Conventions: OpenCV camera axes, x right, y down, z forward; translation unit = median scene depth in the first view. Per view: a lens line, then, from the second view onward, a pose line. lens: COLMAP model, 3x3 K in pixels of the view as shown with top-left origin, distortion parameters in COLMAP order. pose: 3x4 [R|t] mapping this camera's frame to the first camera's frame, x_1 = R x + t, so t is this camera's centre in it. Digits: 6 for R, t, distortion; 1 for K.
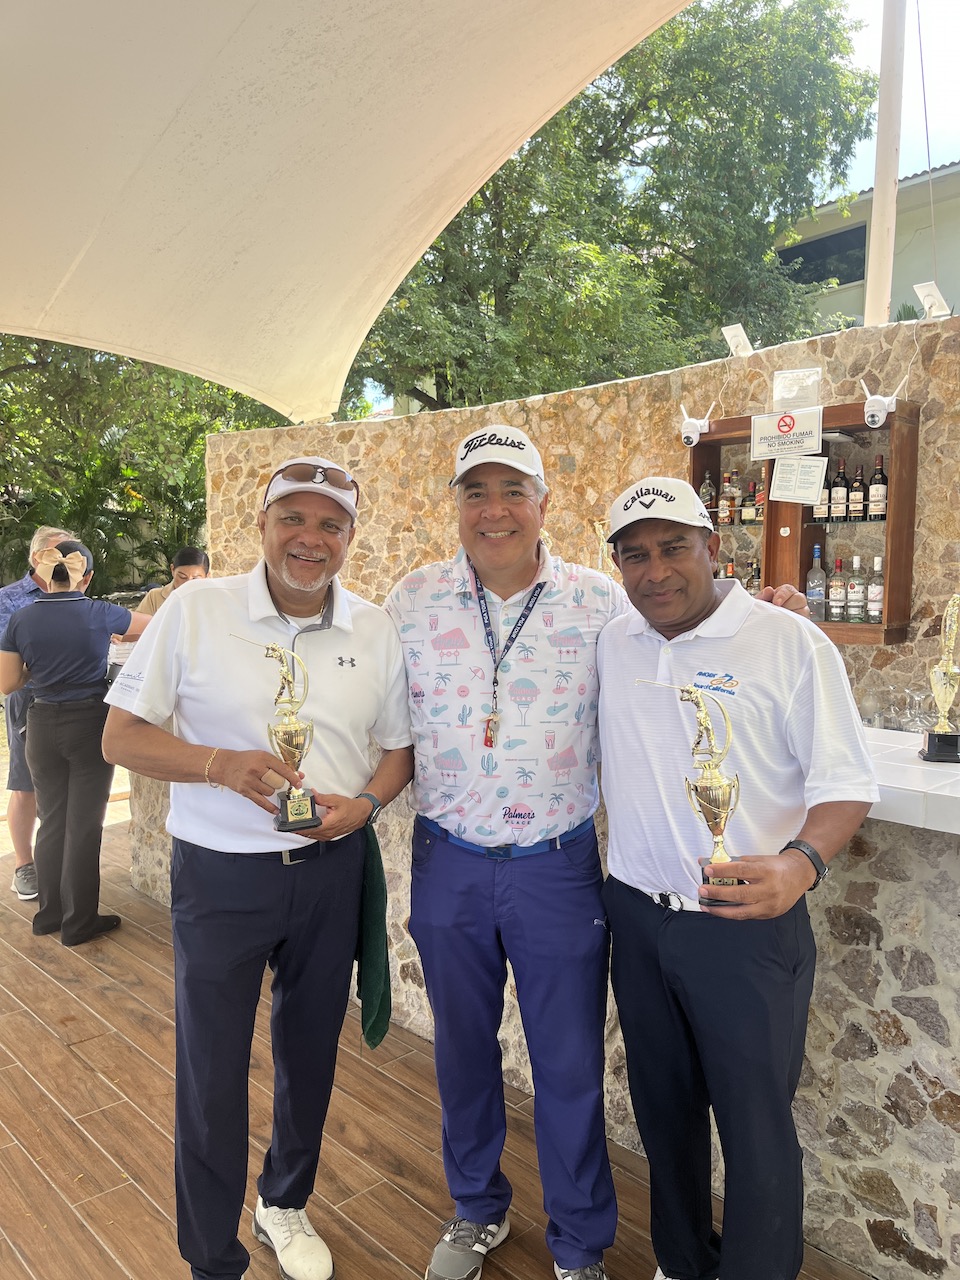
lens RADIAL K [[969.0, 0, 491.0], [0, 969.0, 647.0], [0, 0, 1]] dist [0.069690, -0.086749]
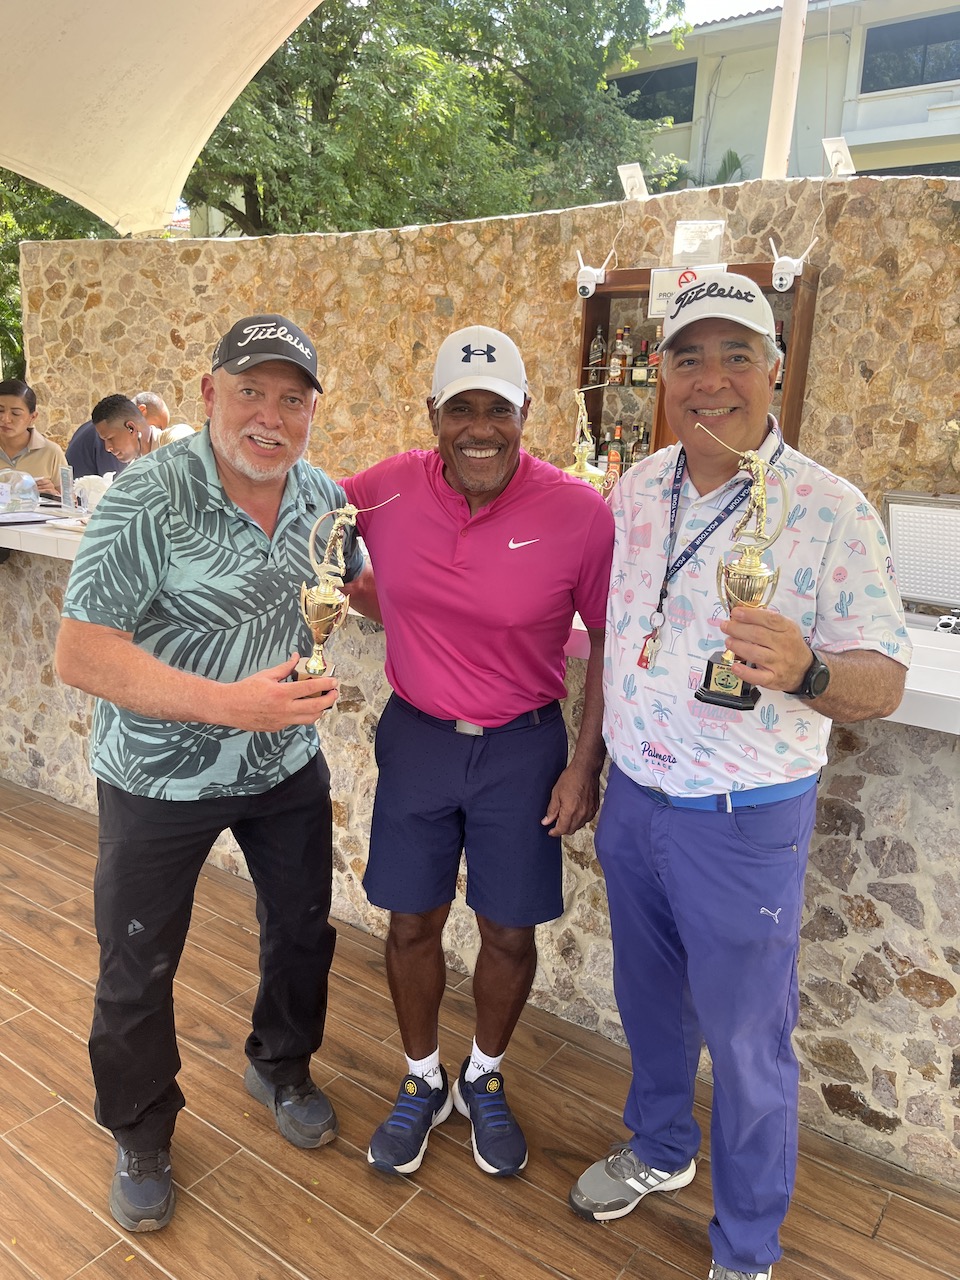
lens RADIAL K [[969.0, 0, 474.9], [0, 969.0, 642.3], [0, 0, 1]] dist [0.069690, -0.086749]
pose [[0.982271, -0.000877, 0.187467, -0.083096], [-0.027924, 0.988149, 0.150938, -0.016246], [-0.185377, -0.153497, 0.970605, 0.051905]]
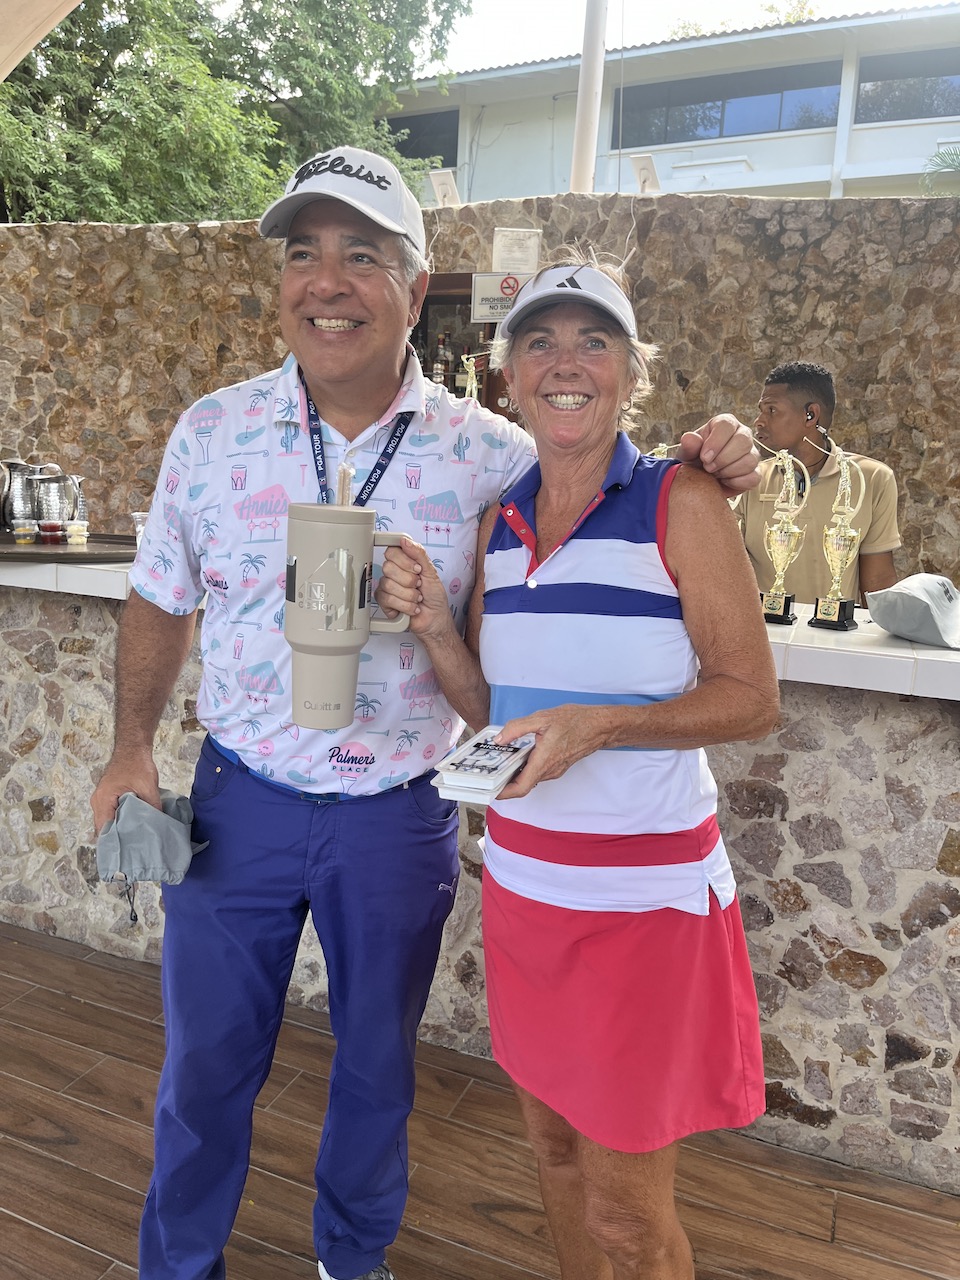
lens RADIAL K [[969.0, 0, 474.4], [0, 969.0, 635.5], [0, 0, 1]] dist [0.069690, -0.086749]
pose [[0.914753, -0.027365, 0.403085, -0.122489], [-0.016027, 0.994460, 0.103884, 0.012201], [-0.403695, -0.101488, 0.909247, 0.112378]]
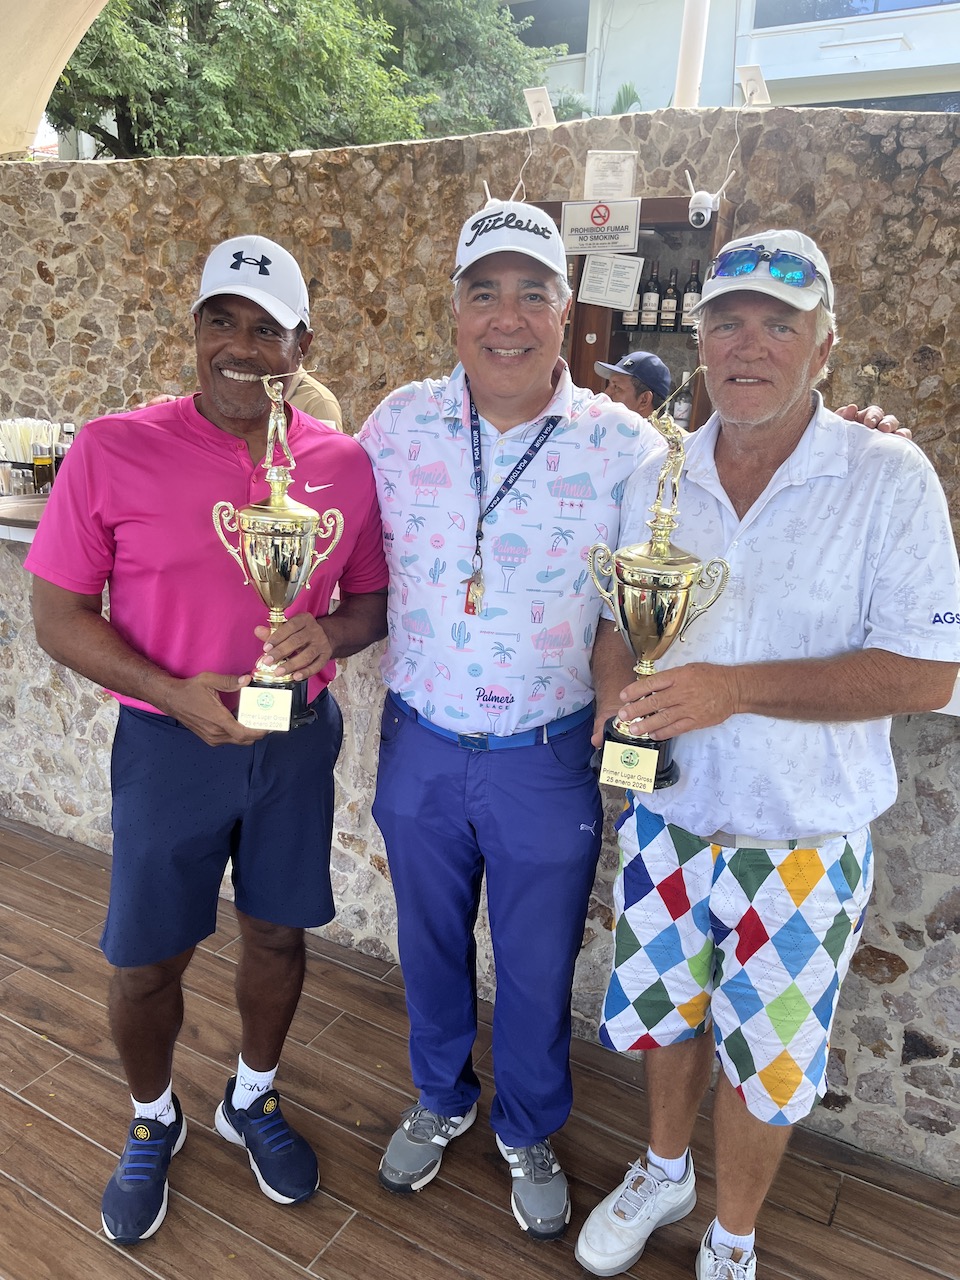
lens RADIAL K [[969.0, 0, 472.5], [0, 969.0, 643.3], [0, 0, 1]] dist [0.069690, -0.086749]
pose [[0.958826, -0.038470, 0.281378, -0.083779], [-0.020470, 0.978845, 0.203578, -0.020997], [-0.283257, -0.200956, 0.937754, 0.098288]]
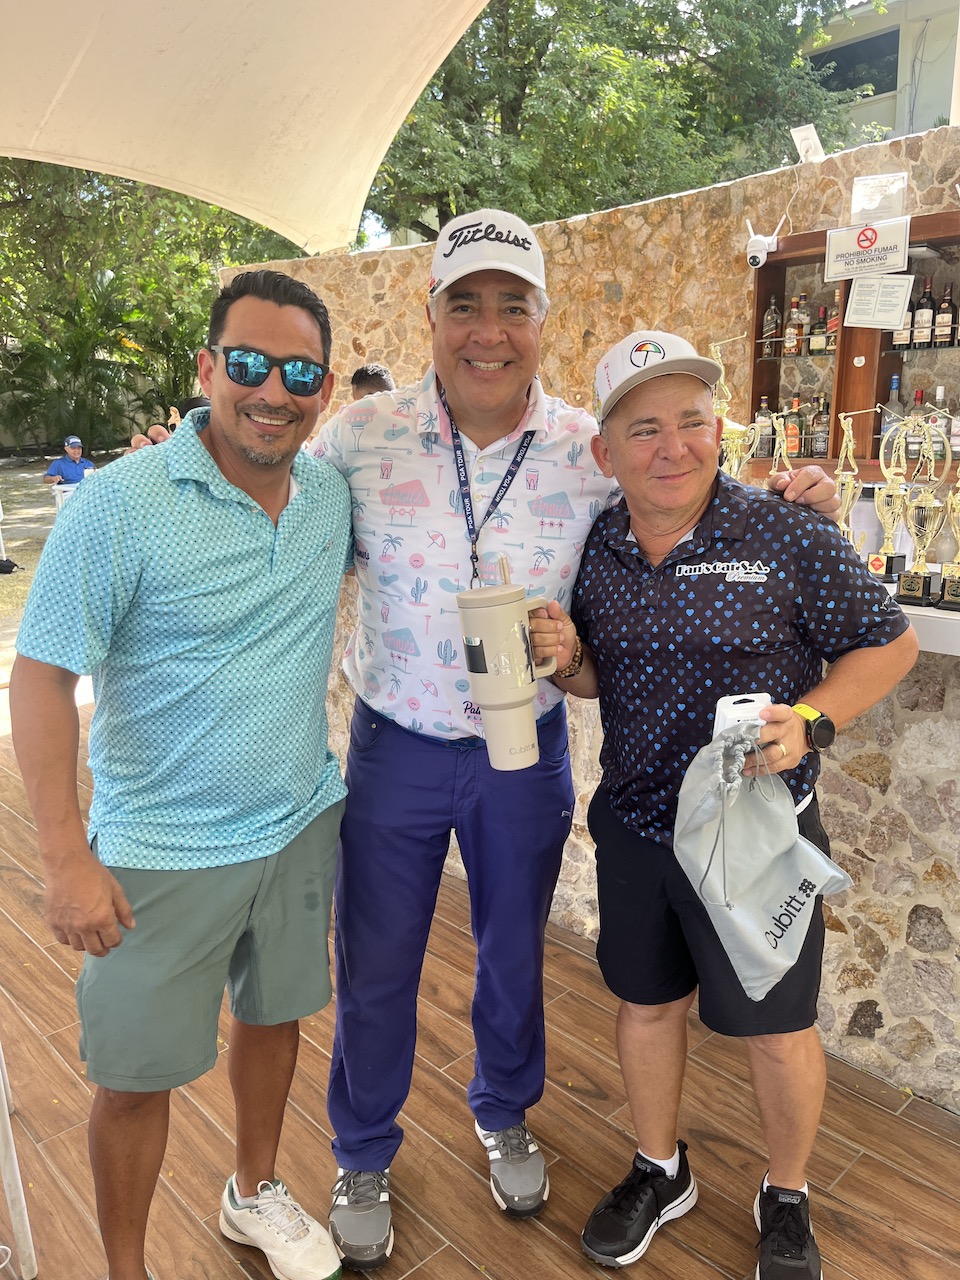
lens RADIAL K [[969.0, 0, 488.2], [0, 969.0, 634.4], [0, 0, 1]] dist [0.069690, -0.086749]
pose [[0.999846, -0.016836, -0.005017, -0.050030], [0.017367, 0.990283, 0.137978, 0.003385], [0.002645, -0.138044, 0.990423, 0.047958]]
